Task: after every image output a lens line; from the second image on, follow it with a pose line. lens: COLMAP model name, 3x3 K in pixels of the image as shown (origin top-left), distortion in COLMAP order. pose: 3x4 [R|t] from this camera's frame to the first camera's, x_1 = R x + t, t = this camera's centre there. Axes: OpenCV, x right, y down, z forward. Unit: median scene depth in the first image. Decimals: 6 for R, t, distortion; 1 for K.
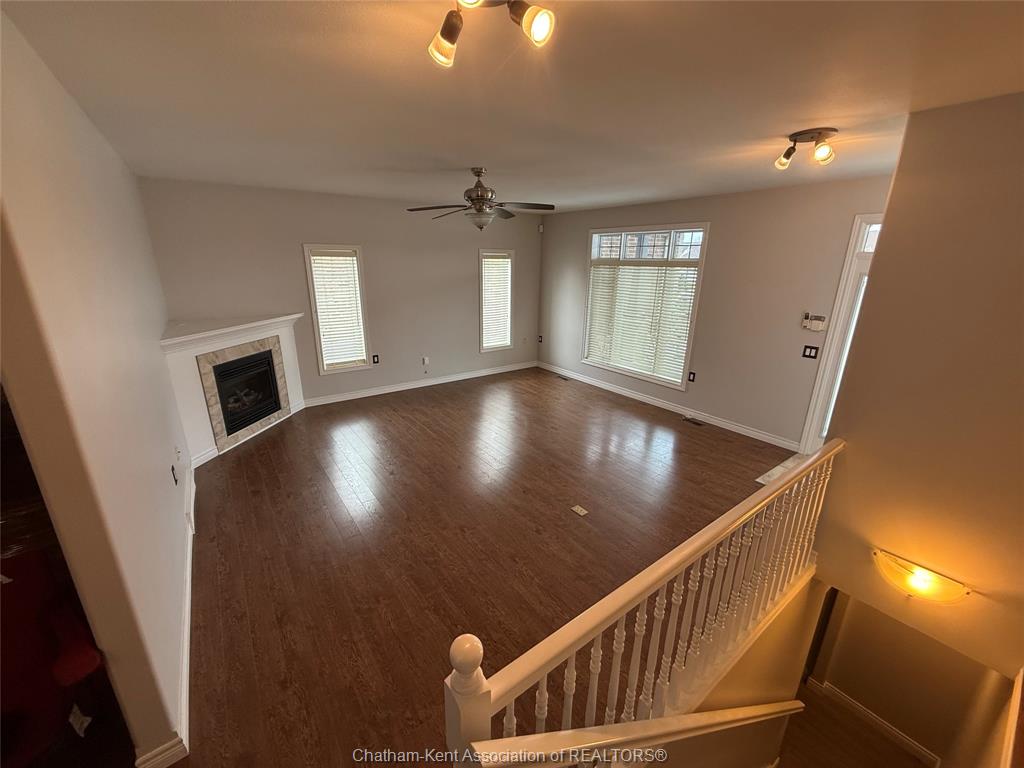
lens RADIAL K [[403.2, 0, 508.1], [0, 403.2, 382.3], [0, 0, 1]] dist [0.000151, -0.000042]
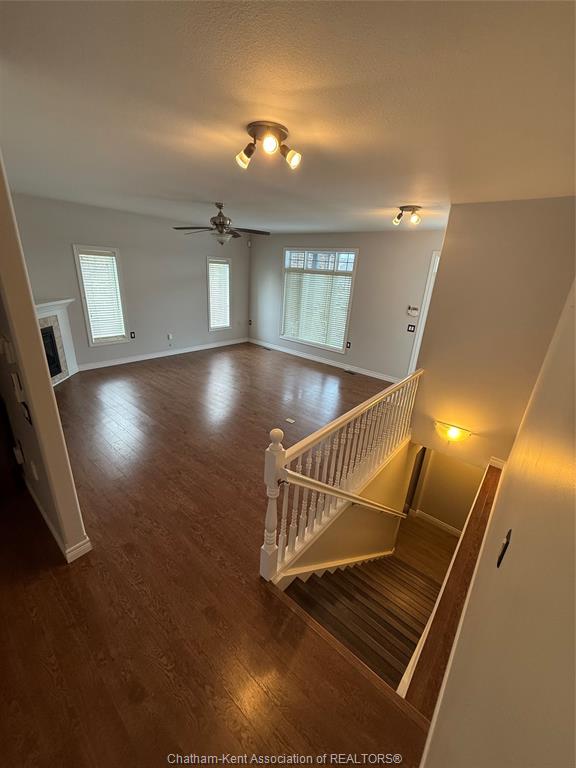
lens RADIAL K [[302.4, 0, 287.4], [0, 302.4, 380.0], [0, 0, 1]] dist [0.000151, -0.000042]
pose [[0.970143, -0.036782, 0.239730, -0.086447], [0.020817, 0.997414, 0.068792, 0.040610], [-0.241640, -0.061748, 0.968399, -0.140607]]
